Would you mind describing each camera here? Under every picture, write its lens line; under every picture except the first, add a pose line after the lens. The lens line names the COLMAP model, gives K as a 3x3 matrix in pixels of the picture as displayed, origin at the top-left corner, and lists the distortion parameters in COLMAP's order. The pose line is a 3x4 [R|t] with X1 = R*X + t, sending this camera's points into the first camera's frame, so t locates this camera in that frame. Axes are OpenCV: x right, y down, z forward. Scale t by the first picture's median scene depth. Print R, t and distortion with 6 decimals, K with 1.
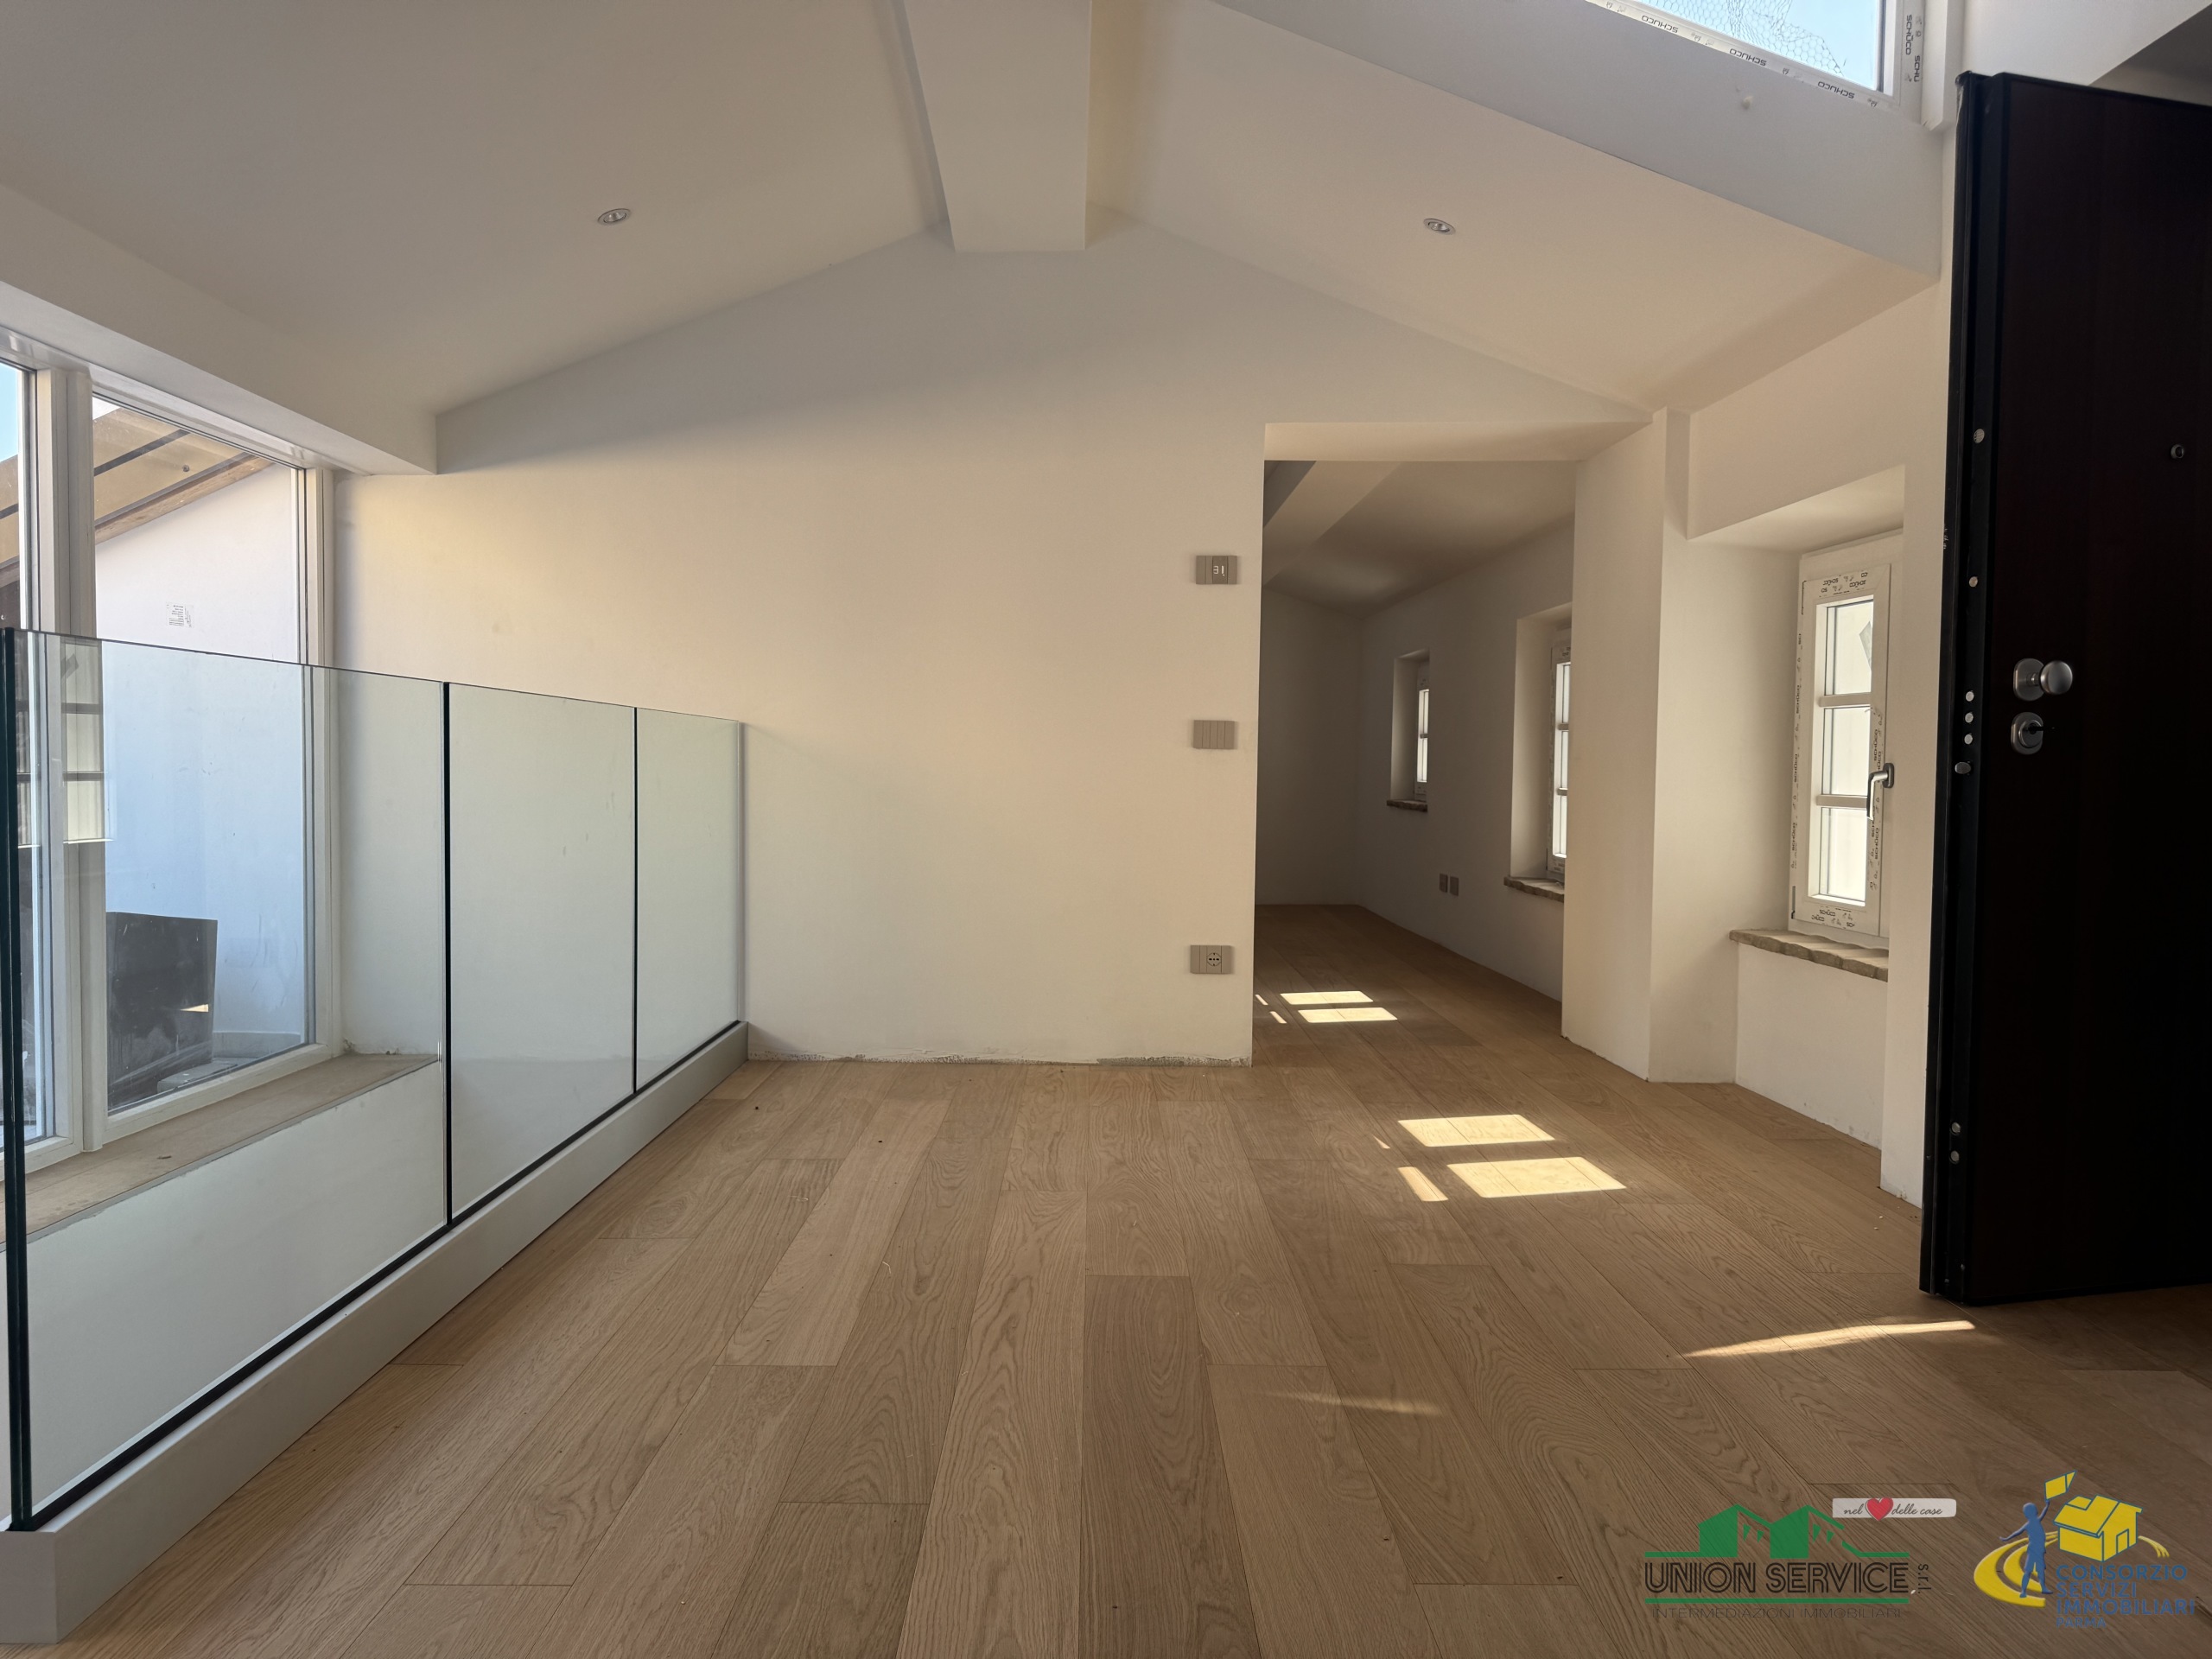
lens RADIAL K [[1568.5, 0, 1099.7], [0, 1568.5, 823.7], [0, 0, 1]] dist [0.046745, -0.033451]
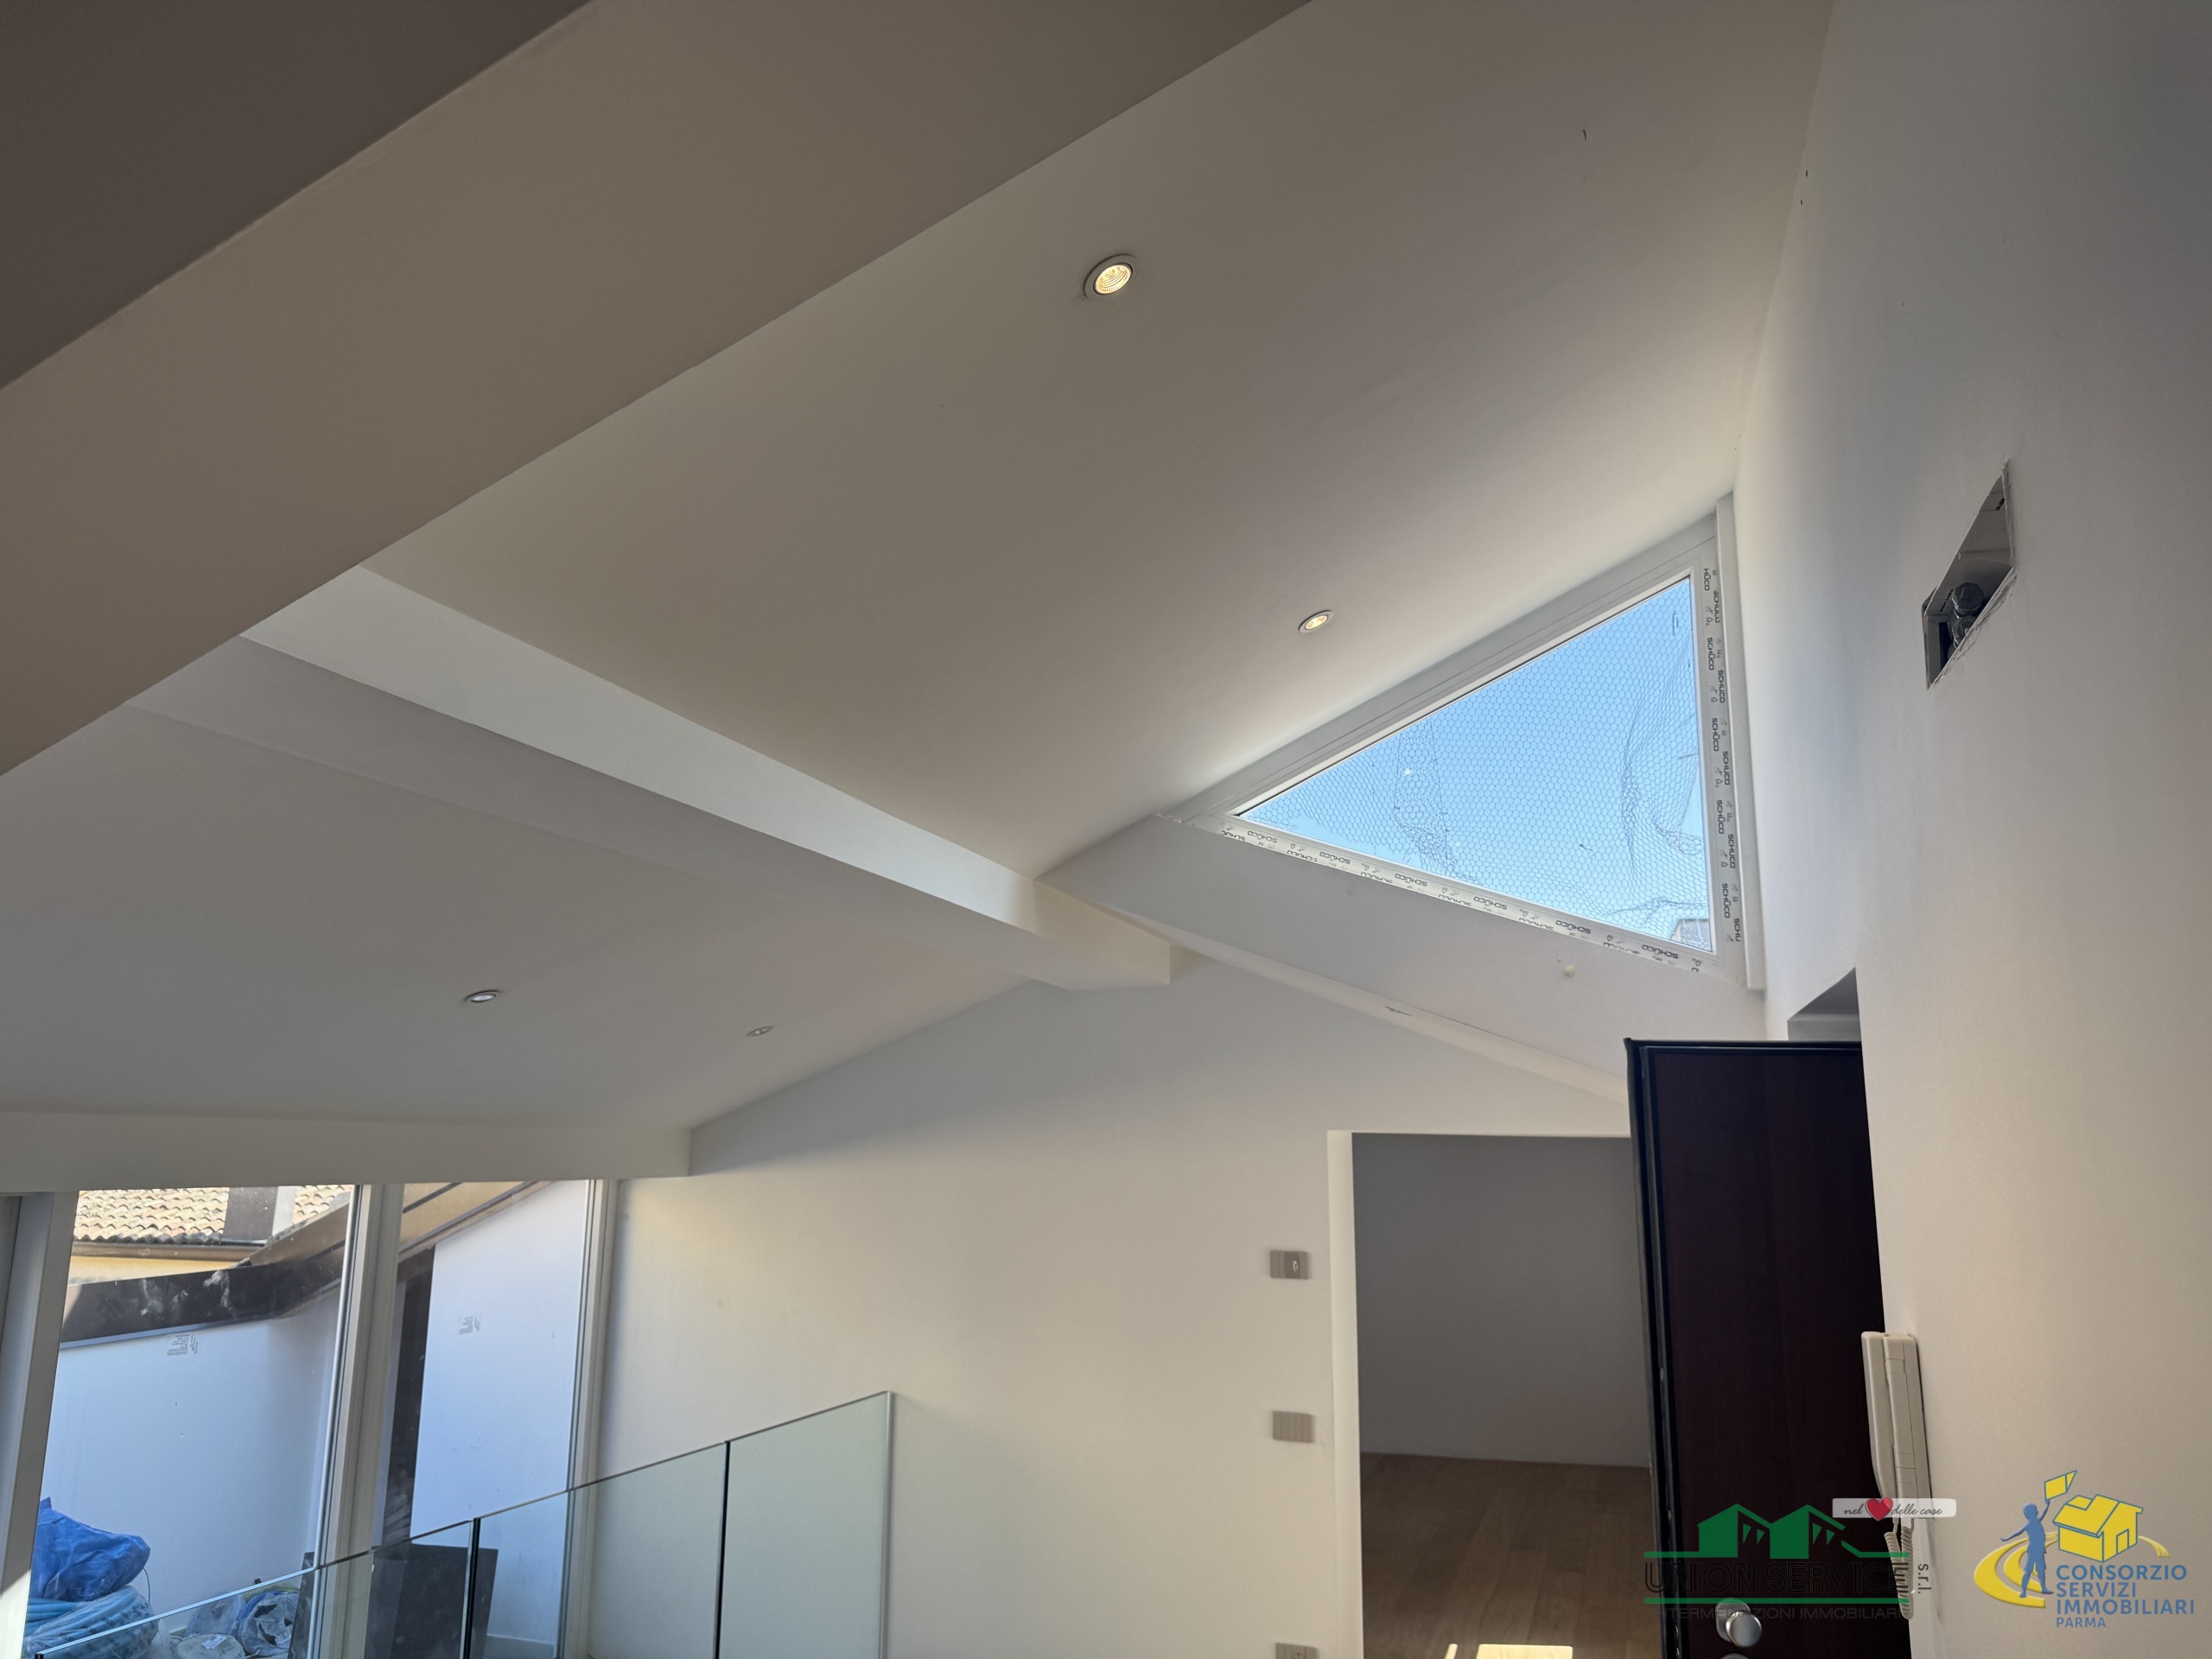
lens RADIAL K [[1568.5, 0, 1094.2], [0, 1568.5, 827.9], [0, 0, 1]] dist [0.046745, -0.033451]
pose [[0.946024, -0.066235, -0.317255, 0.381156], [-0.012742, 0.970536, -0.240619, -0.233482], [0.323845, 0.231674, 0.917307, -0.151482]]
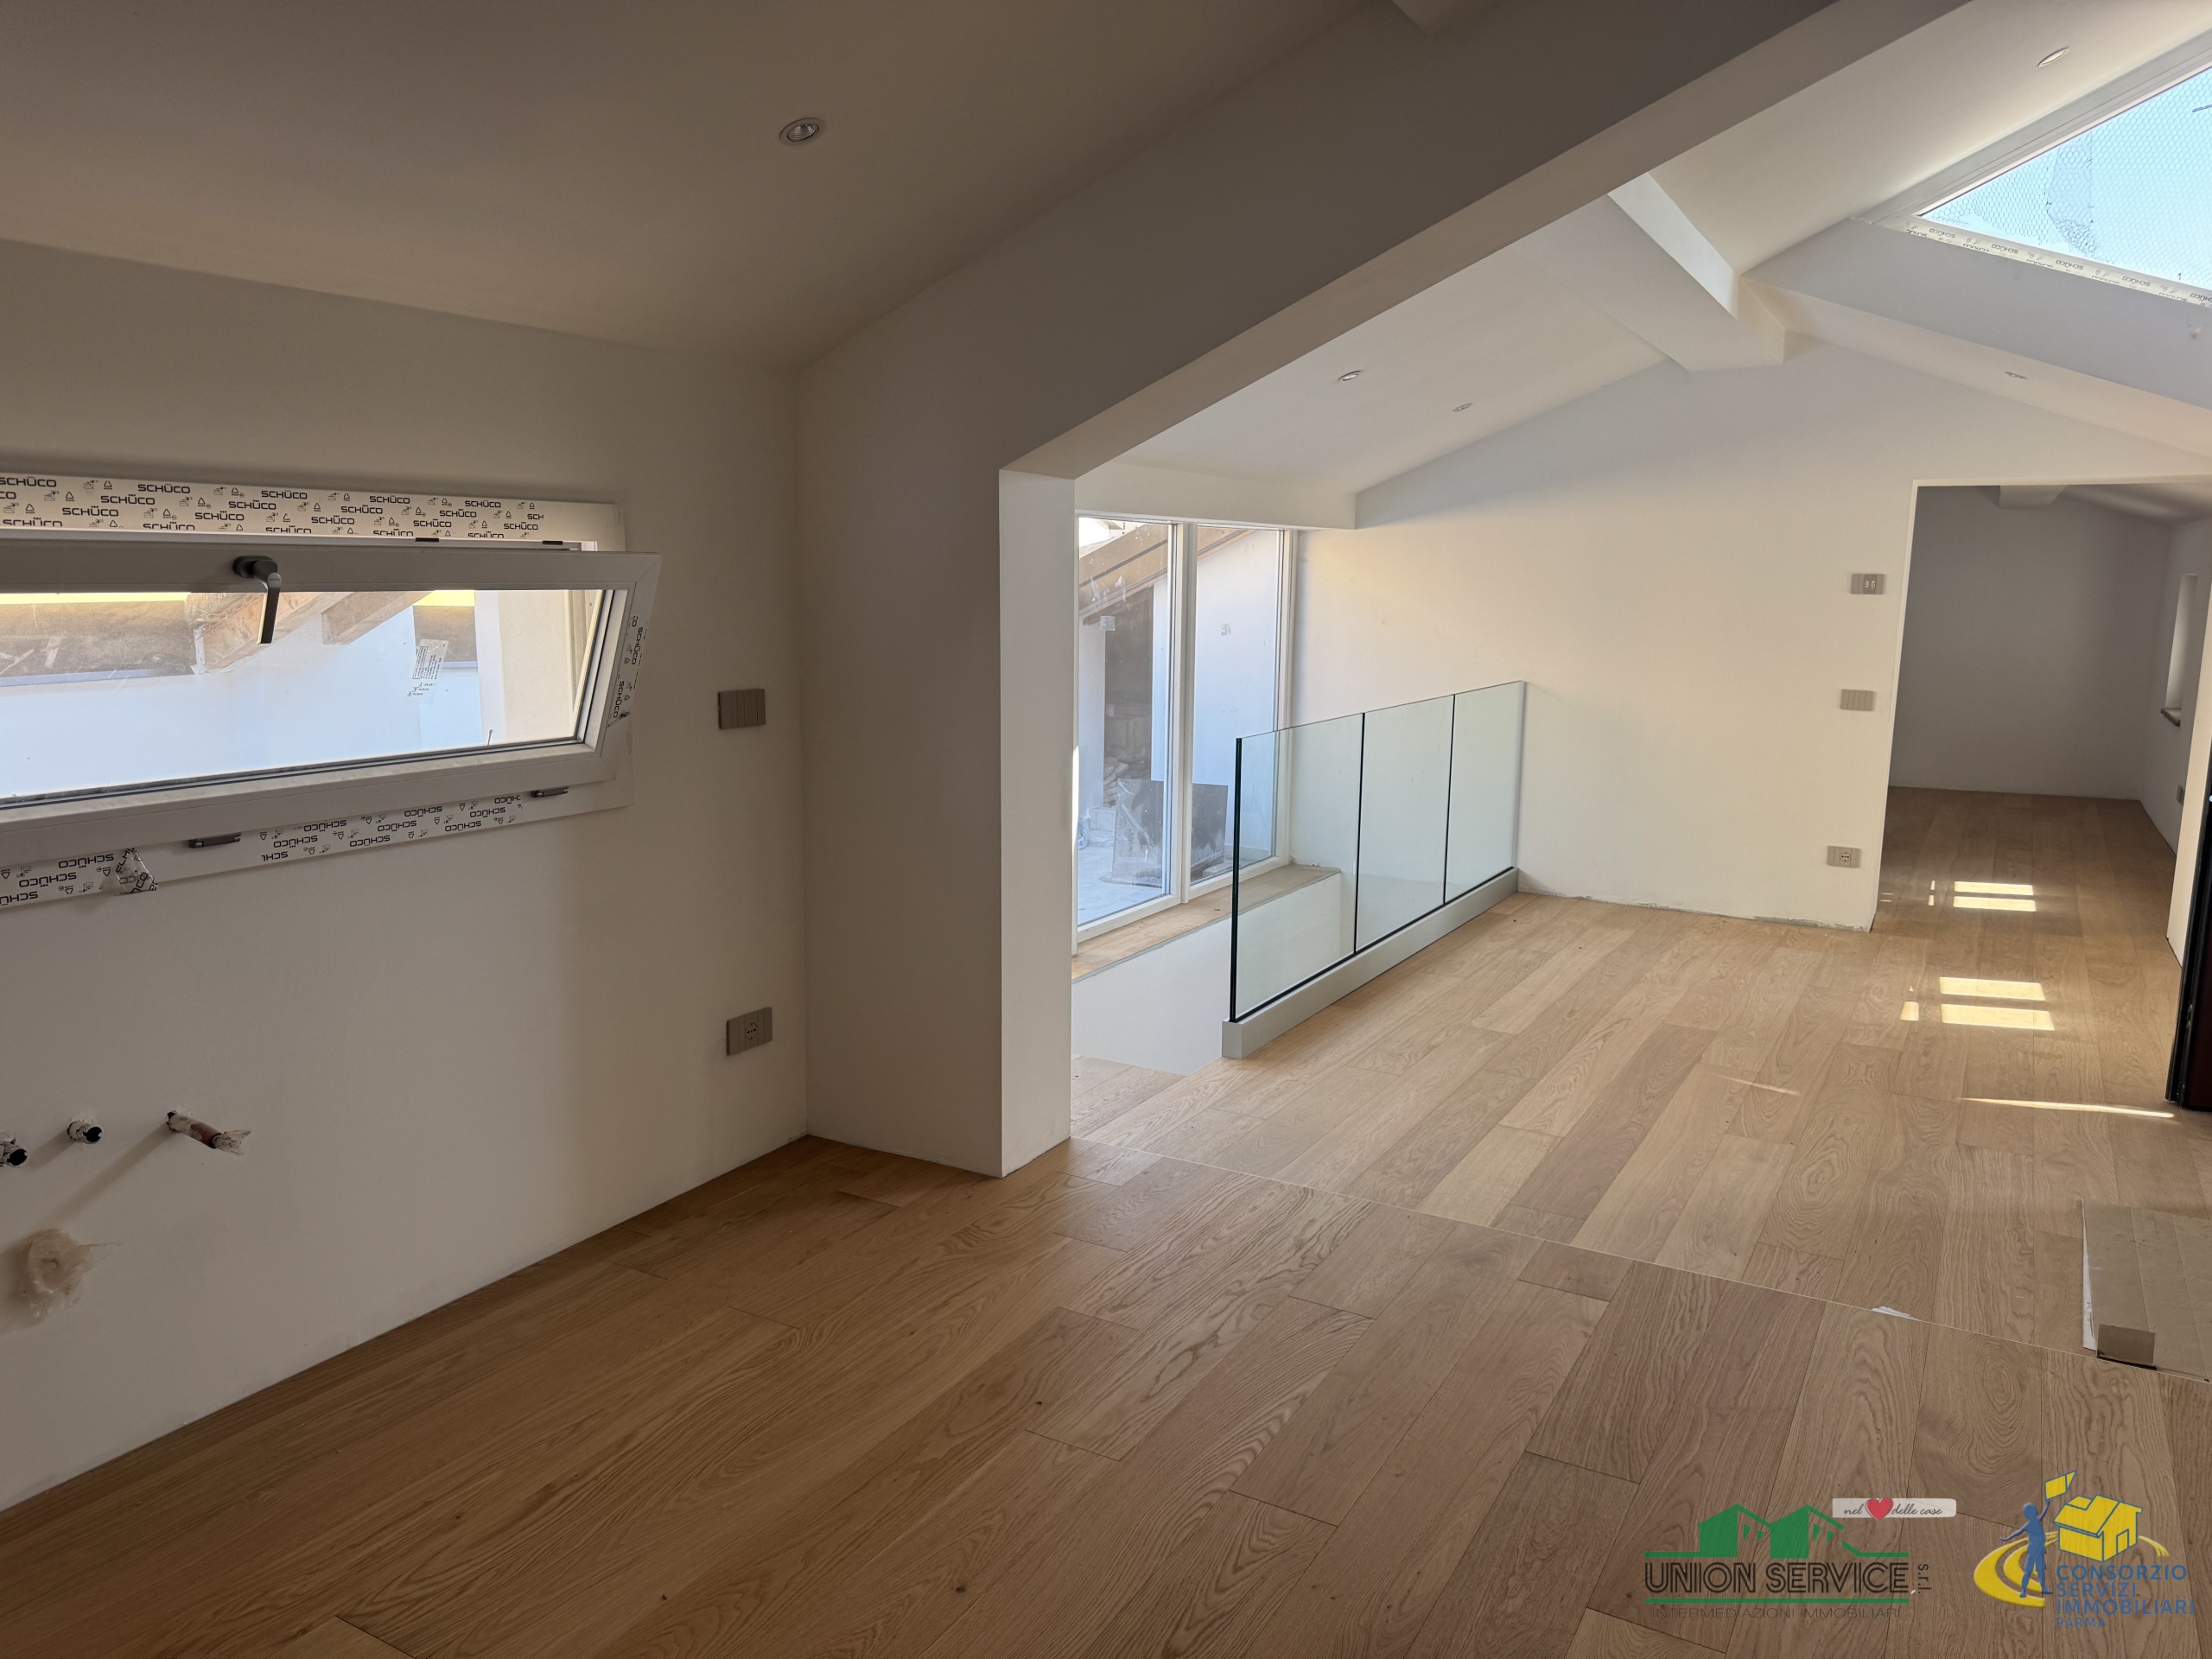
lens RADIAL K [[1568.5, 0, 1110.2], [0, 1568.5, 820.5], [0, 0, 1]] dist [0.046745, -0.033451]
pose [[0.865982, 0.080781, -0.493507, 0.250367], [-0.024133, 0.992468, 0.120108, -0.129438], [0.499492, -0.092101, 0.861409, -0.723046]]
